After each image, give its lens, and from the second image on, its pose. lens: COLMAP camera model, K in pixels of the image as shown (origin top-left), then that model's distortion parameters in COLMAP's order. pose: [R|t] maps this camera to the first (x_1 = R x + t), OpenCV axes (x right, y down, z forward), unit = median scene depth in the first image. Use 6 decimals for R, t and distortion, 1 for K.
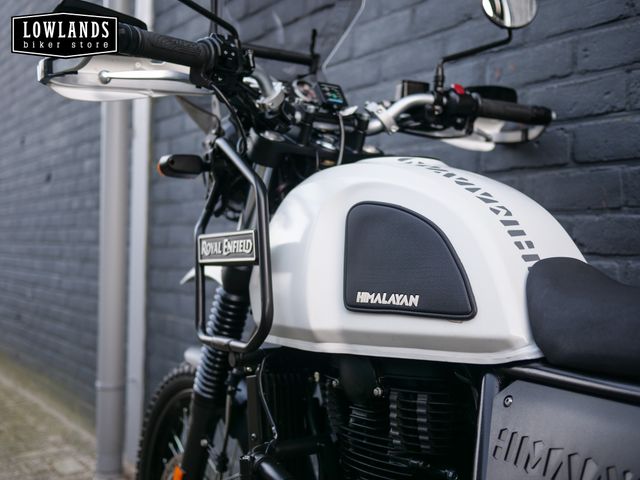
lens RADIAL K [[733.1, 0, 321.5], [0, 733.1, 235.1], [0, 0, 1]] dist [-0.003912, 0.000000]
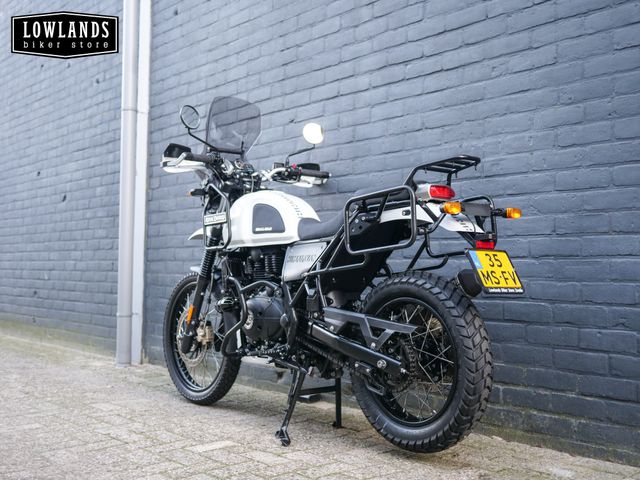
lens RADIAL K [[733.1, 0, 321.8], [0, 733.1, 239.7], [0, 0, 1]] dist [-0.003912, 0.000000]
pose [[0.994238, -0.000941, 0.107191, -0.010767], [0.003814, 0.999639, -0.026601, 0.164966], [-0.107127, 0.026856, 0.993883, -1.860801]]
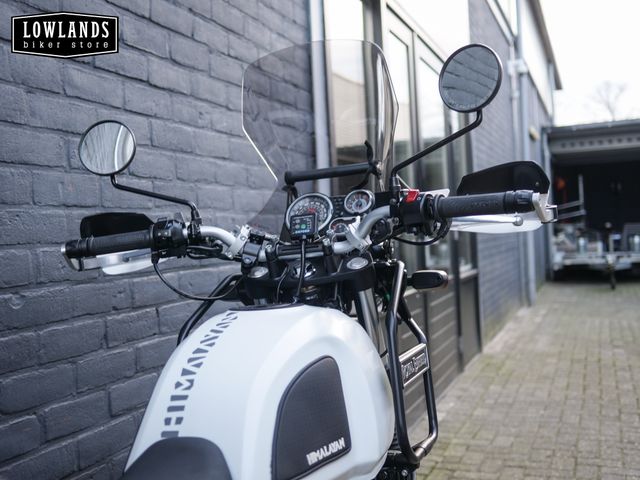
lens RADIAL K [[733.1, 0, 316.5], [0, 733.1, 239.4], [0, 0, 1]] dist [-0.003912, 0.000000]
pose [[-0.545839, 0.000290, 0.837890, -0.794901], [0.018208, 0.999768, 0.011515, -0.186004], [-0.837692, 0.021542, -0.545718, 1.222119]]
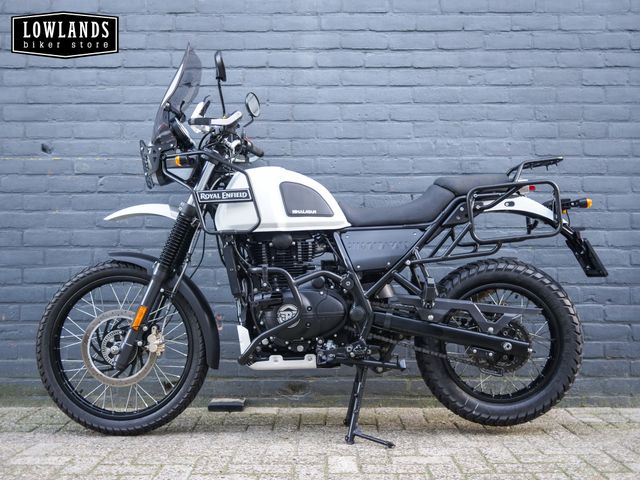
lens RADIAL K [[733.1, 0, 320.5], [0, 733.1, 245.3], [0, 0, 1]] dist [-0.003912, 0.000000]
pose [[0.584815, 0.008976, 0.811117, -1.702815], [-0.002145, 0.999952, -0.009520, 0.182083], [-0.811164, 0.003827, 0.584806, -0.643487]]
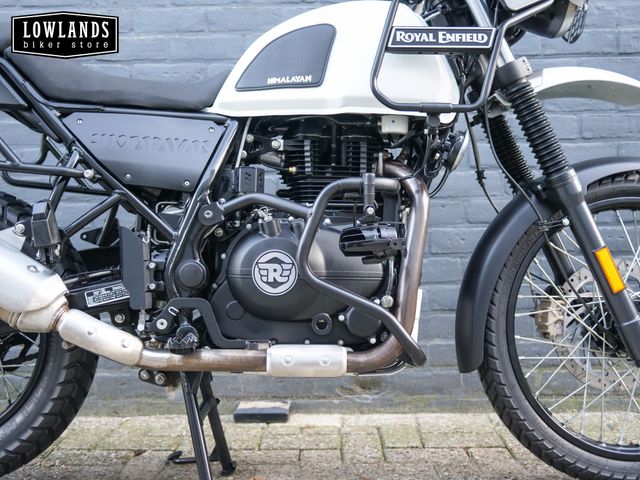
lens RADIAL K [[733.1, 0, 330.3], [0, 733.1, 239.5], [0, 0, 1]] dist [-0.003912, 0.000000]
pose [[0.590933, -0.032506, 0.806066, -1.039856], [0.008782, 0.999388, 0.033863, 0.268988], [-0.806673, -0.012932, 0.590856, 0.029950]]
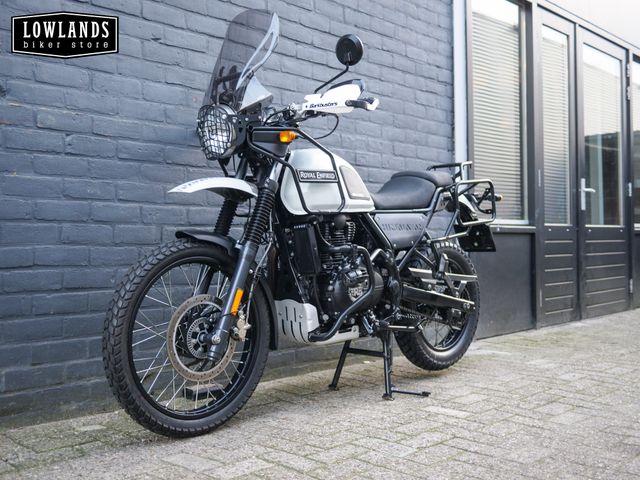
lens RADIAL K [[733.1, 0, 319.0], [0, 733.1, 233.7], [0, 0, 1]] dist [-0.003912, 0.000000]
pose [[-0.195586, -0.004444, 0.980676, -2.270582], [-0.015319, 0.999882, 0.001475, 0.185674], [-0.980567, -0.014734, -0.195631, 1.282086]]
